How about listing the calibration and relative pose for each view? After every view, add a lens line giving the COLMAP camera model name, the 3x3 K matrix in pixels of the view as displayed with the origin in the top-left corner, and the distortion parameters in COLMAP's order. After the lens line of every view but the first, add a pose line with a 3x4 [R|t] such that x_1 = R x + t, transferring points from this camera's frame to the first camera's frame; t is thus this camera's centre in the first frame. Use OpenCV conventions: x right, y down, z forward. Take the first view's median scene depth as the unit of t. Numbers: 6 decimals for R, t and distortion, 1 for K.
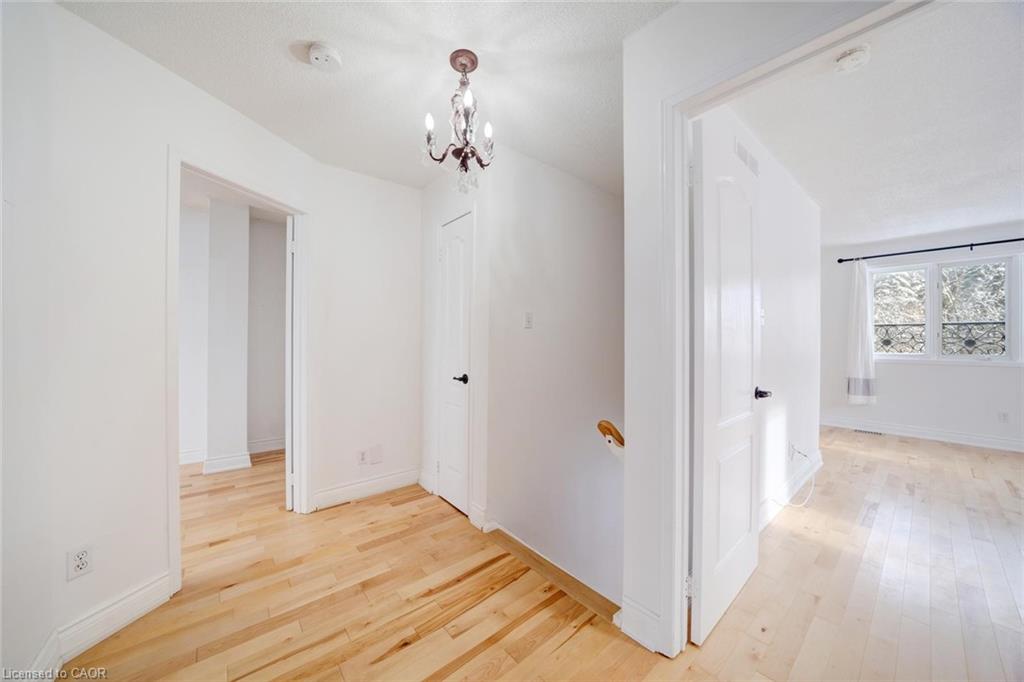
lens RADIAL K [[356.3, 0, 512.0], [0, 356.3, 341.0], [0, 0, 1]] dist [-0.026679, 0.004699]
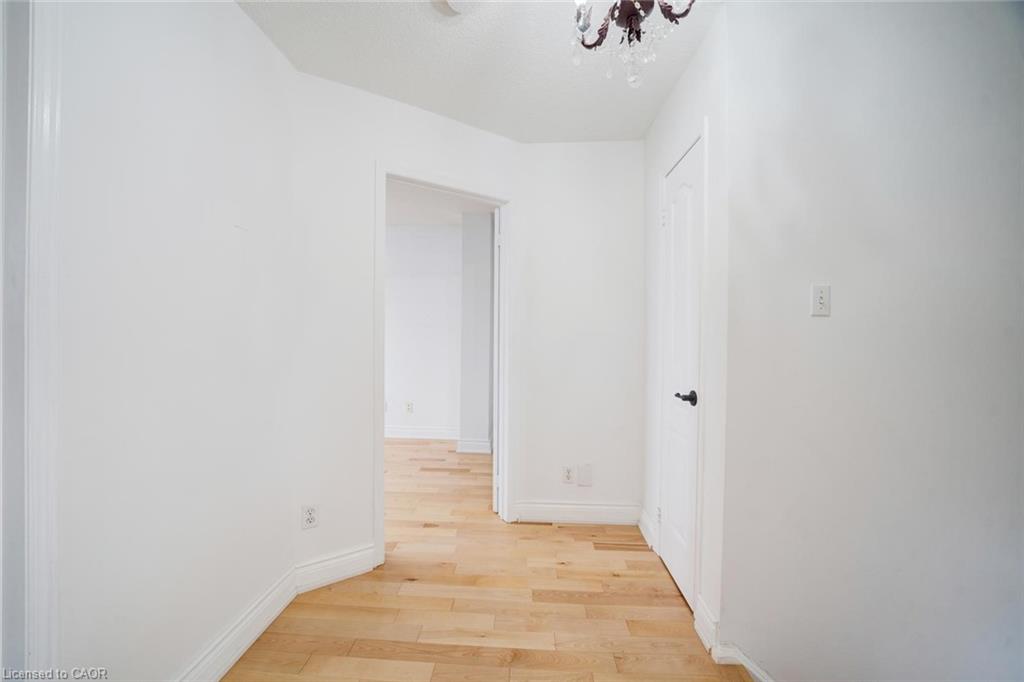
lens RADIAL K [[364.6, 0, 503.7], [0, 364.6, 334.4], [0, 0, 1]] dist [-0.020095, 0.000305]
pose [[0.727243, 0.001152, -0.686379, 0.072979], [-0.007384, 0.999954, -0.006145, -0.002372], [0.686341, 0.009537, 0.727218, 0.300533]]
